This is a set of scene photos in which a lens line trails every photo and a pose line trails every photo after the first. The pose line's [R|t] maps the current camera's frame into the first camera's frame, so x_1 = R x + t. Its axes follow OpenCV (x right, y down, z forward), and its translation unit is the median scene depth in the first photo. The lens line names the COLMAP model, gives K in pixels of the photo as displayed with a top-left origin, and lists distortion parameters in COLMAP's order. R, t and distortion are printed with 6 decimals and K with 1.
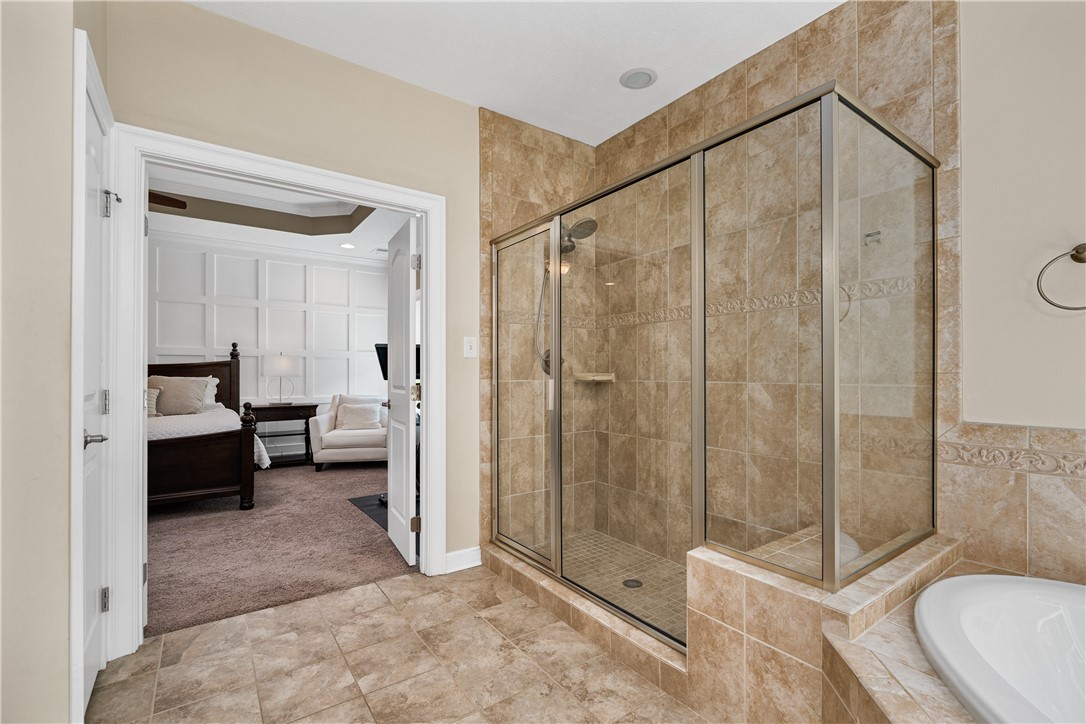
lens RADIAL K [[479.2, 0, 545.8], [0, 479.2, 366.5], [0, 0, 1]] dist [-0.002295, -0.000422]
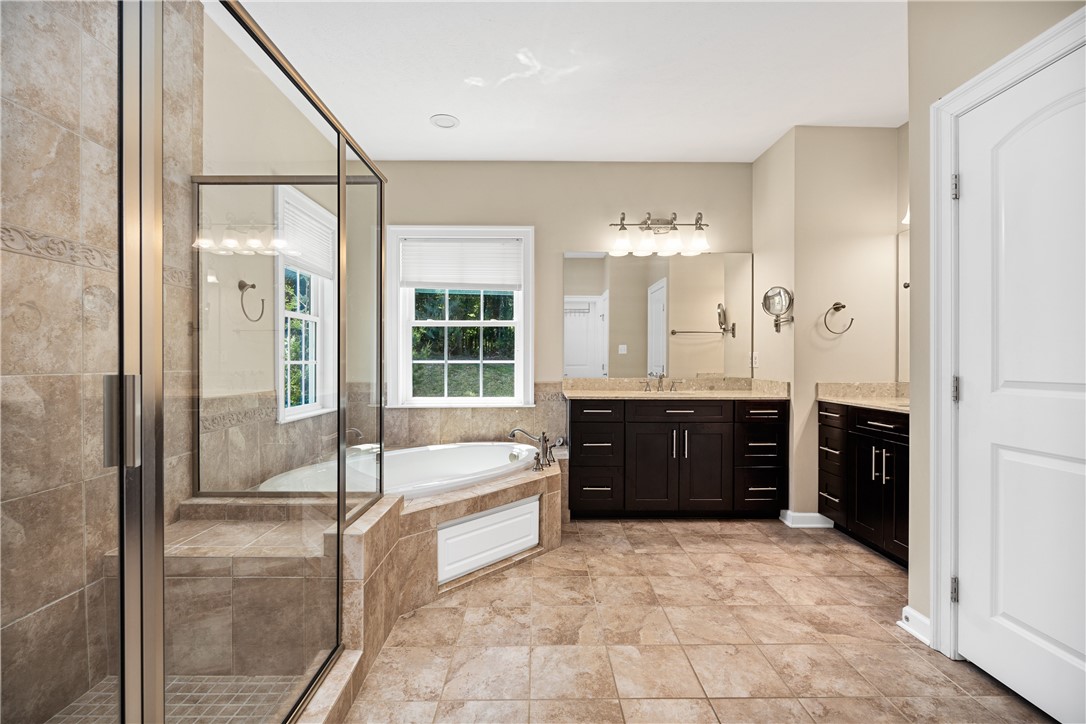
lens RADIAL K [[479.2, 0, 543.8], [0, 479.2, 363.4], [0, 0, 1]] dist [-0.002295, -0.000422]
pose [[-0.817387, 0.000841, 0.576088, -0.441648], [-0.003707, 0.999971, -0.006720, 0.022561], [-0.576077, -0.007629, -0.817360, 1.172371]]
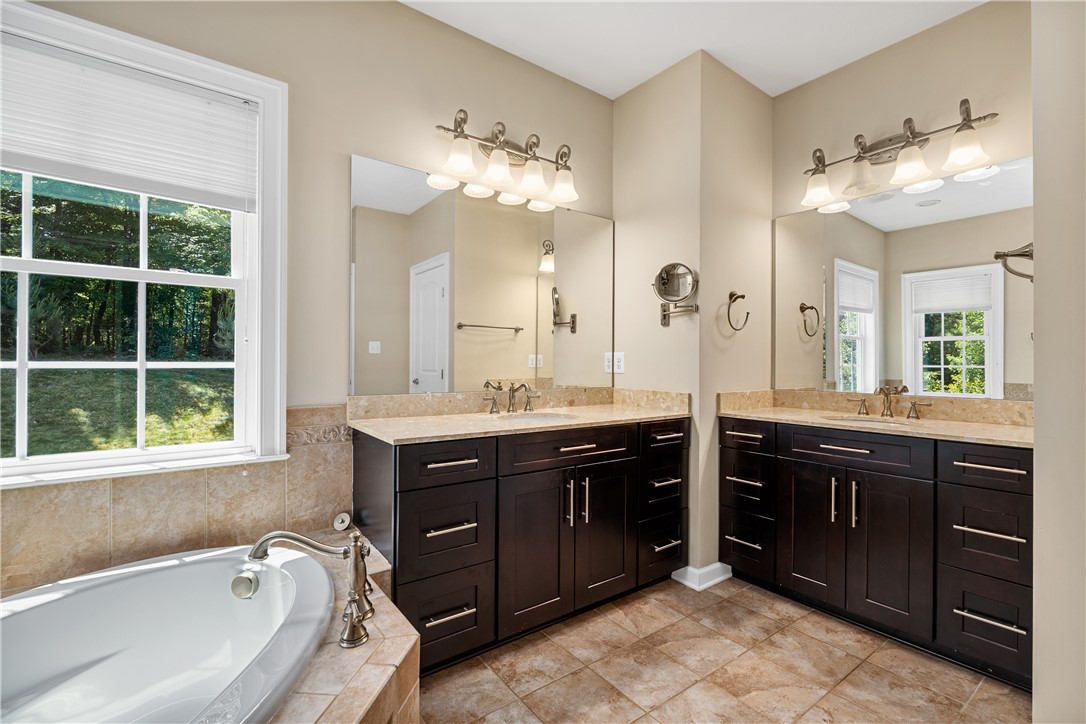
lens RADIAL K [[479.2, 0, 545.9], [0, 479.2, 363.8], [0, 0, 1]] dist [-0.002295, -0.000422]
pose [[-0.999952, 0.000282, -0.009804, -0.098682], [0.000396, 0.999931, -0.011700, 0.016734], [0.009800, -0.011703, -0.999883, 0.843996]]
